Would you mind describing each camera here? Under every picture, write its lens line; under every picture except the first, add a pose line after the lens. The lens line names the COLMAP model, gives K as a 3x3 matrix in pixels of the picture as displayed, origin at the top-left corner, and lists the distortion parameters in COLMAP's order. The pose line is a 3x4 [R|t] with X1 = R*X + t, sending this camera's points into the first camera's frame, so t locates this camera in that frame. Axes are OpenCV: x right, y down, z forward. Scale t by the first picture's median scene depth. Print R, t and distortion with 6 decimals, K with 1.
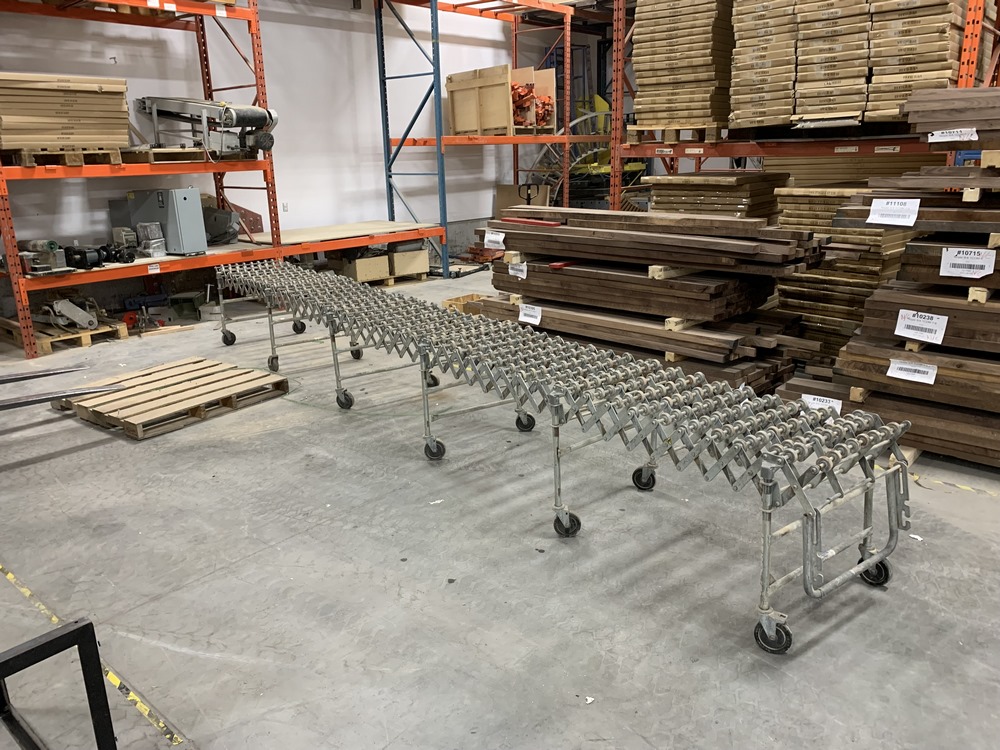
lens RADIAL K [[767.4, 0, 500.0], [0, 767.4, 375.0], [0, 0, 1]] dist [-0.008119, 0.000339]
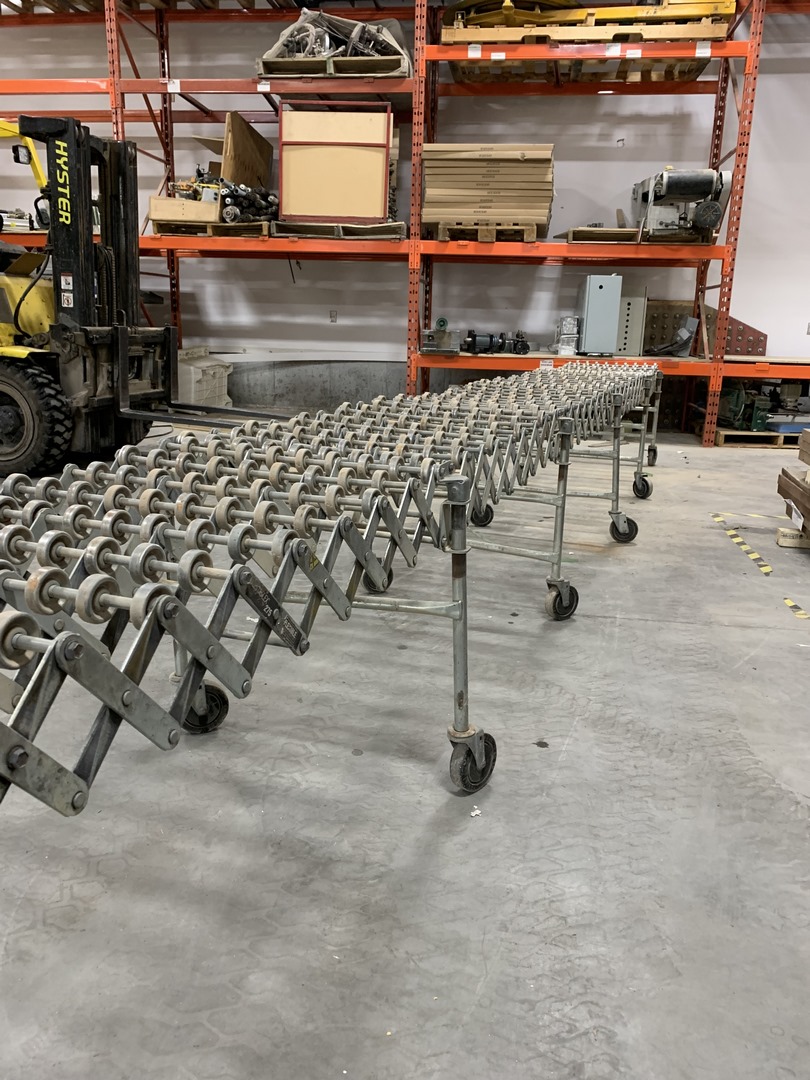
lens RADIAL K [[828.8, 0, 405.0], [0, 828.8, 540.0], [0, 0, 1]] dist [-0.008119, 0.000339]
pose [[0.512876, 0.243912, -0.823083, 0.326999], [-0.281565, 0.953544, 0.107125, -0.003227], [0.810974, 0.176810, 0.557727, 0.412785]]
